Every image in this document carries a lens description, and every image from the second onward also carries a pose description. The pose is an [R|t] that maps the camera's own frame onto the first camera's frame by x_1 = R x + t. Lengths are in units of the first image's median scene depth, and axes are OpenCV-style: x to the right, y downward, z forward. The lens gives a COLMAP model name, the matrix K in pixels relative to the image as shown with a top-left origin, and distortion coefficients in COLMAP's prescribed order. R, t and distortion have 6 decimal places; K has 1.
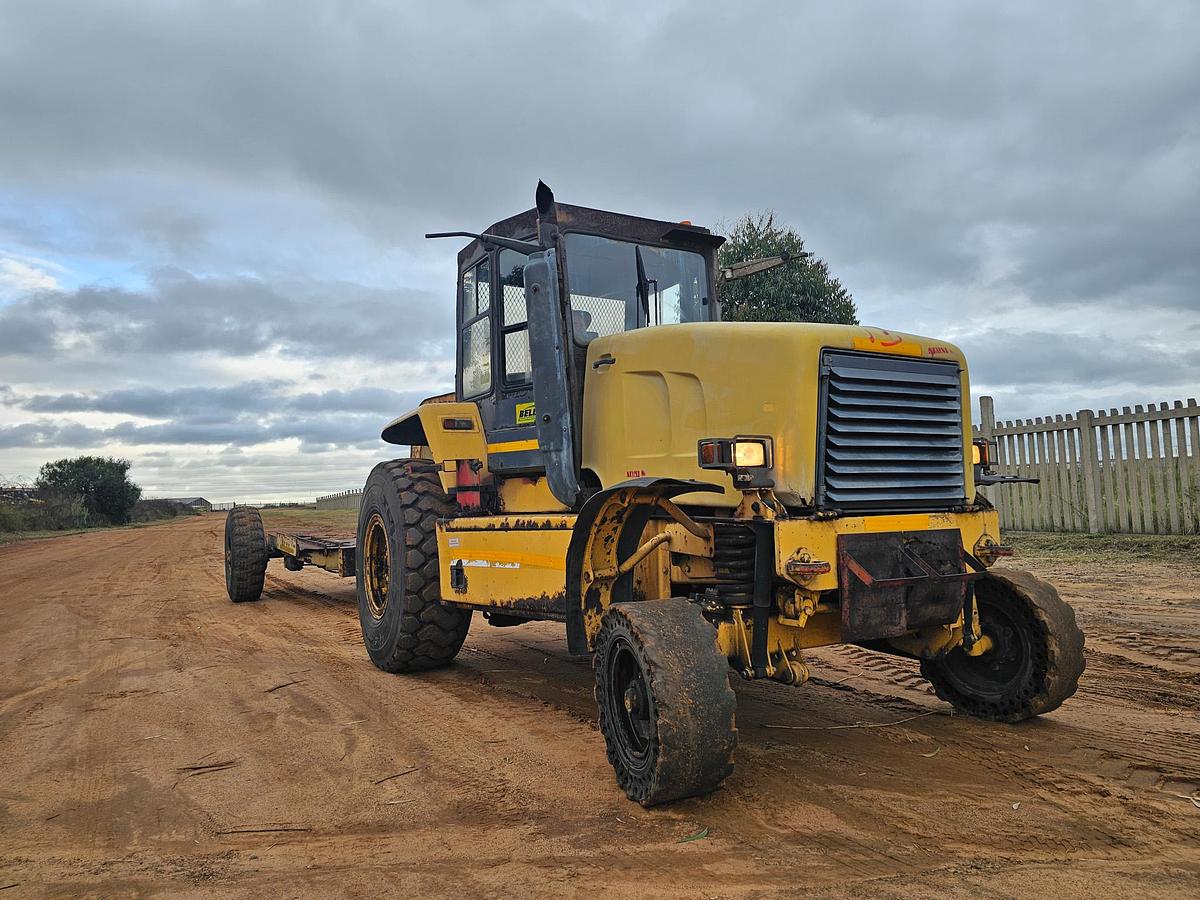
lens RADIAL K [[791.5, 0, 593.1], [0, 791.5, 445.0], [0, 0, 1]] dist [0.062963, -0.052026]
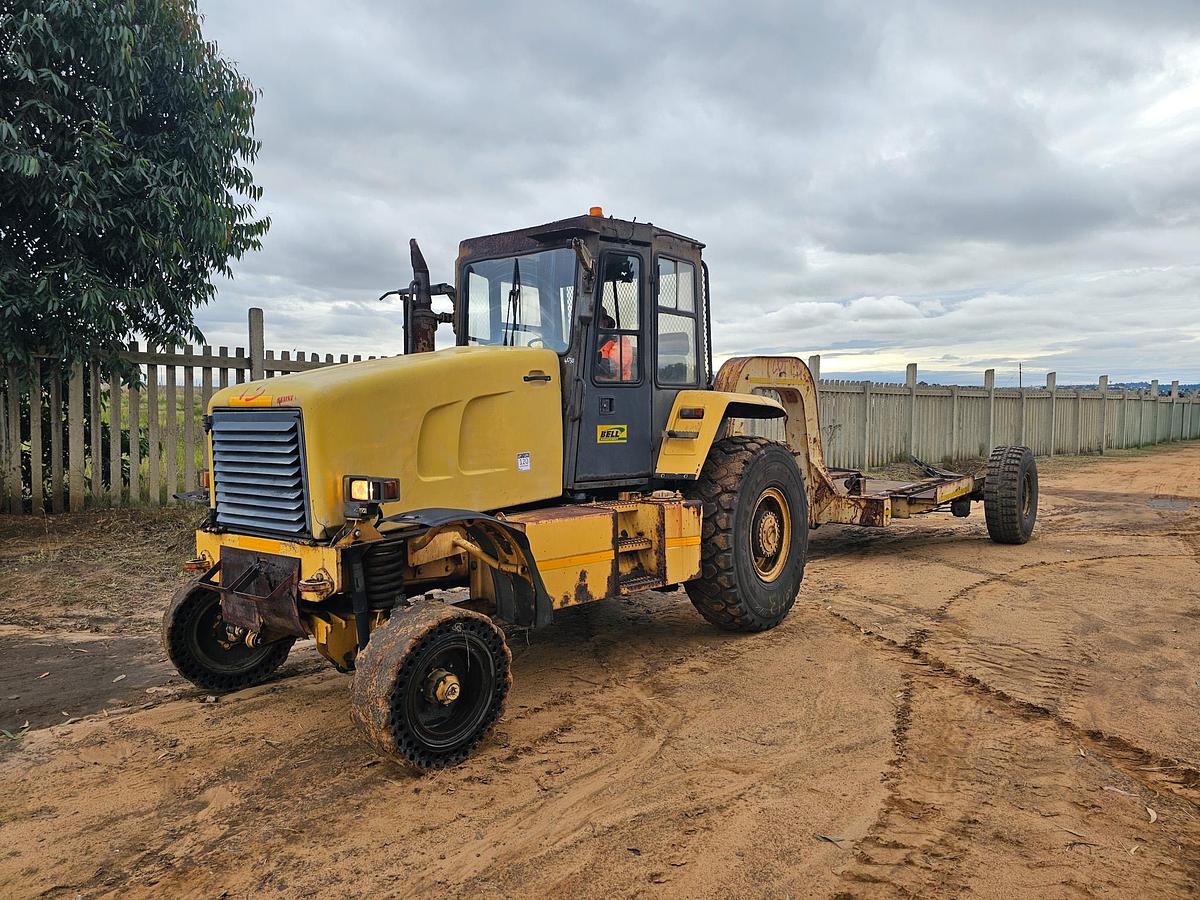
lens RADIAL K [[798.0, 0, 605.8], [0, 798.0, 450.9], [0, 0, 1]] dist [0.065519, -0.054831]
pose [[0.419425, 0.059144, -0.905861, 1.642826], [0.064077, 0.993458, 0.094532, -0.123006], [0.905526, -0.097694, 0.412891, 0.932054]]
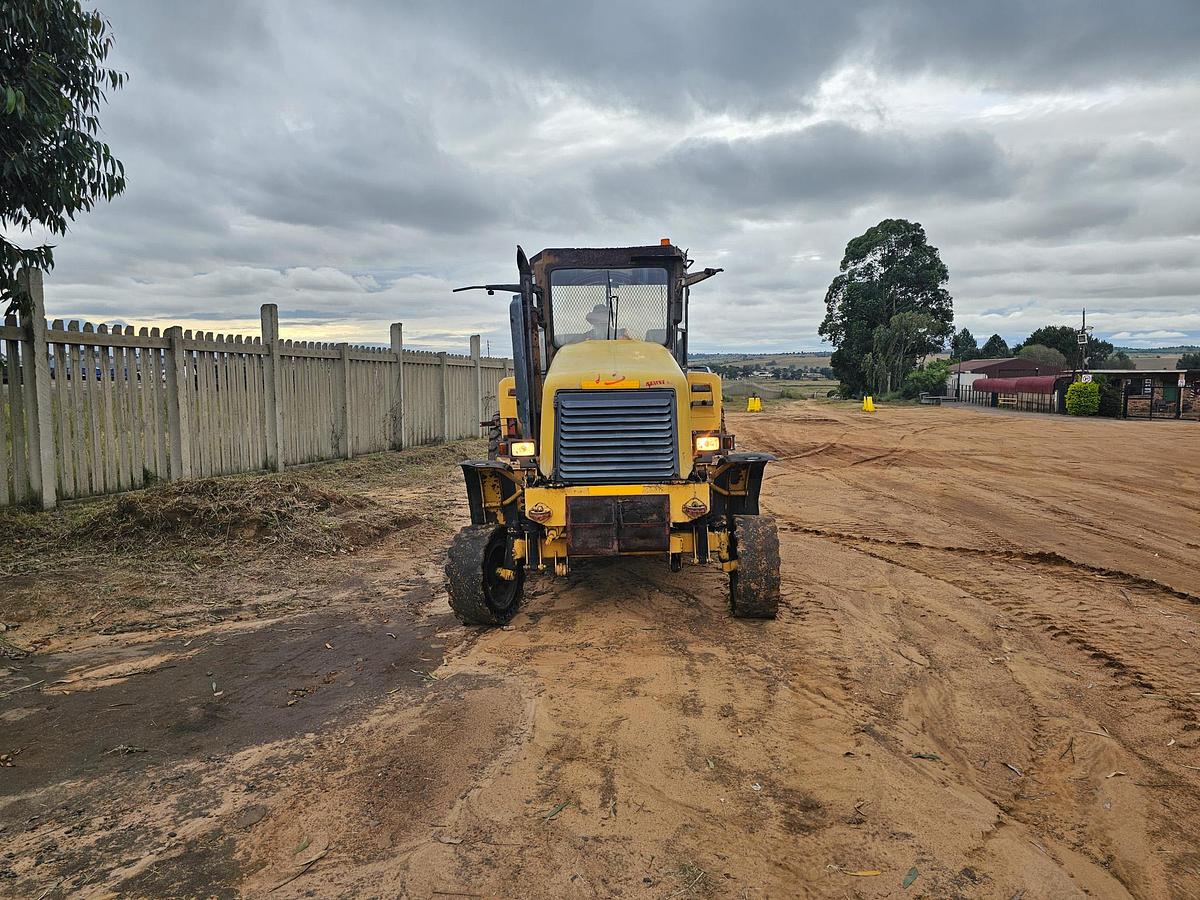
lens RADIAL K [[790.7, 0, 603.1], [0, 790.7, 443.4], [0, 0, 1]] dist [0.064051, -0.052343]
pose [[0.880160, 0.044403, -0.472596, 1.079979], [0.033219, 0.987412, 0.154641, -0.244373], [0.473513, -0.151808, 0.867606, -0.419214]]
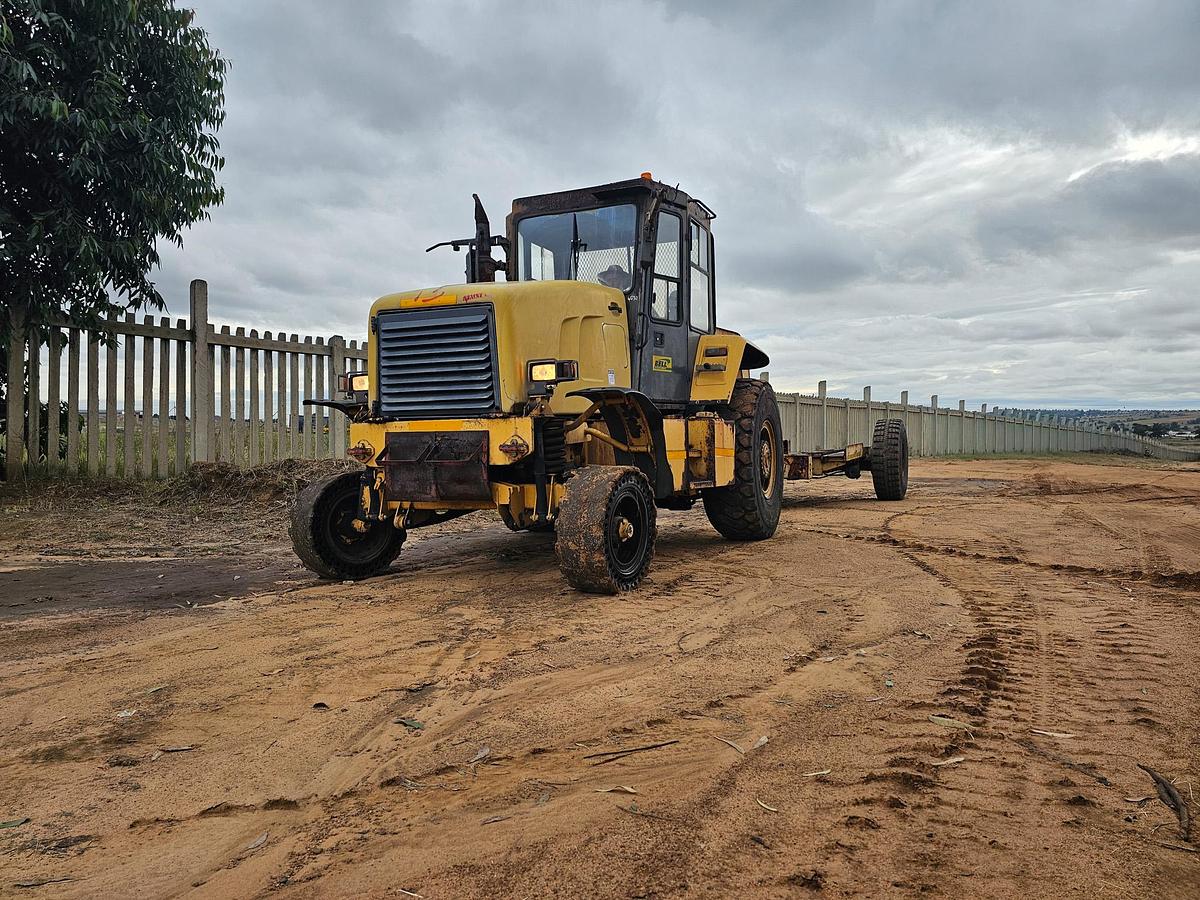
lens RADIAL K [[794.5, 0, 600.0], [0, 794.5, 450.0], [0, 0, 1]] dist [0.065561, -0.060088]
pose [[0.606929, 0.022407, -0.794440, 1.611823], [0.055565, 0.995960, 0.070540, 0.053724], [0.792811, -0.086956, 0.603232, 0.346636]]
